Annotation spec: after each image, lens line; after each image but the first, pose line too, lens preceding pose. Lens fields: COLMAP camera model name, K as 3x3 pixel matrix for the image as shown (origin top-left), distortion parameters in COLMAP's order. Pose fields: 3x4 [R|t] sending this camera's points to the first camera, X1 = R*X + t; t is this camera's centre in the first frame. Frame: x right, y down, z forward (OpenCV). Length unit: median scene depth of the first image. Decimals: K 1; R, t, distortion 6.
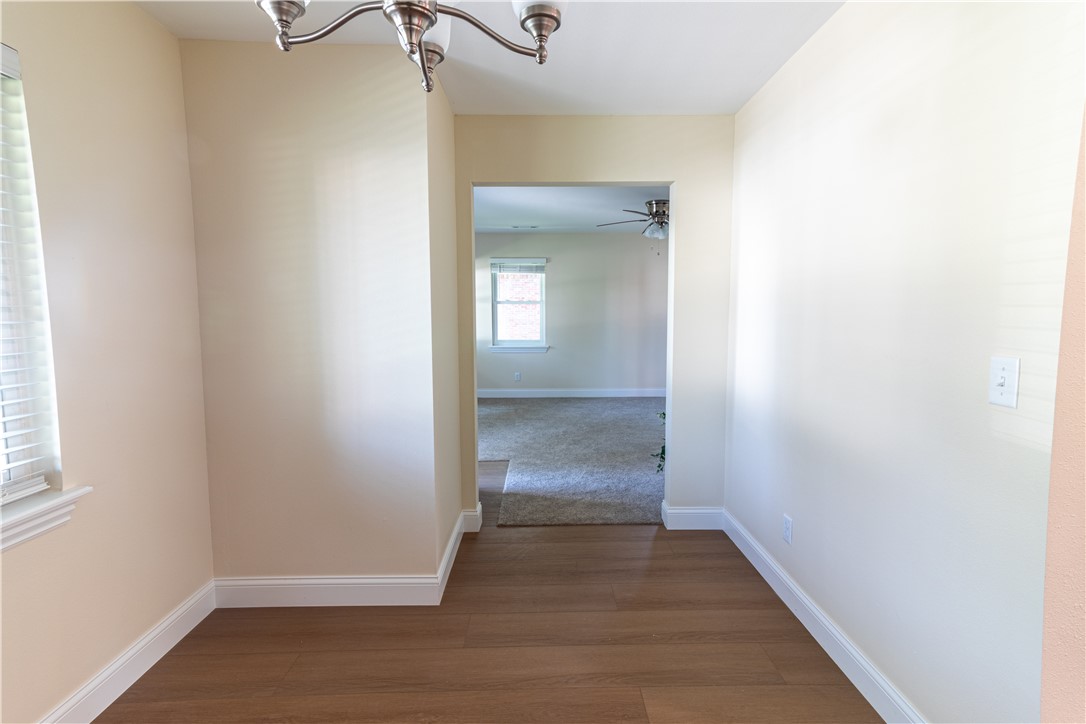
lens RADIAL K [[498.1, 0, 547.3], [0, 498.1, 353.7], [0, 0, 1]] dist [-0.002077, 0.023455]
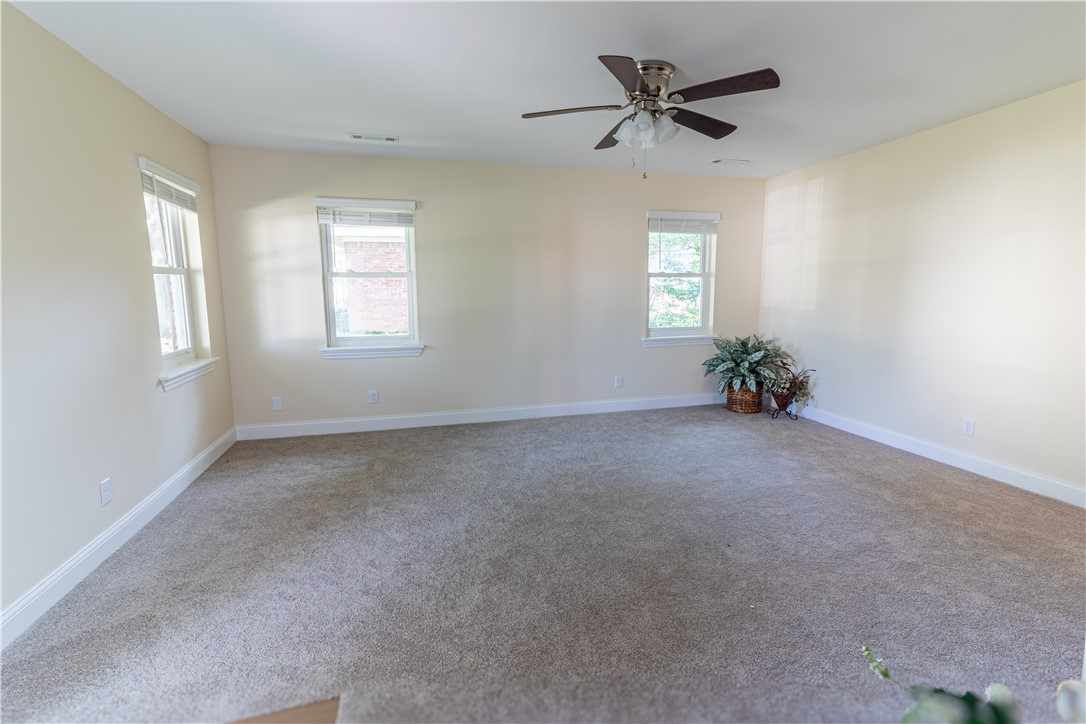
lens RADIAL K [[498.3, 0, 551.8], [0, 498.3, 354.5], [0, 0, 1]] dist [-0.001952, 0.022111]
pose [[0.964124, -0.036222, 0.262968, -0.007700], [0.023879, 0.998465, 0.049981, -0.032088], [-0.264375, -0.041908, 0.963509, 0.360548]]
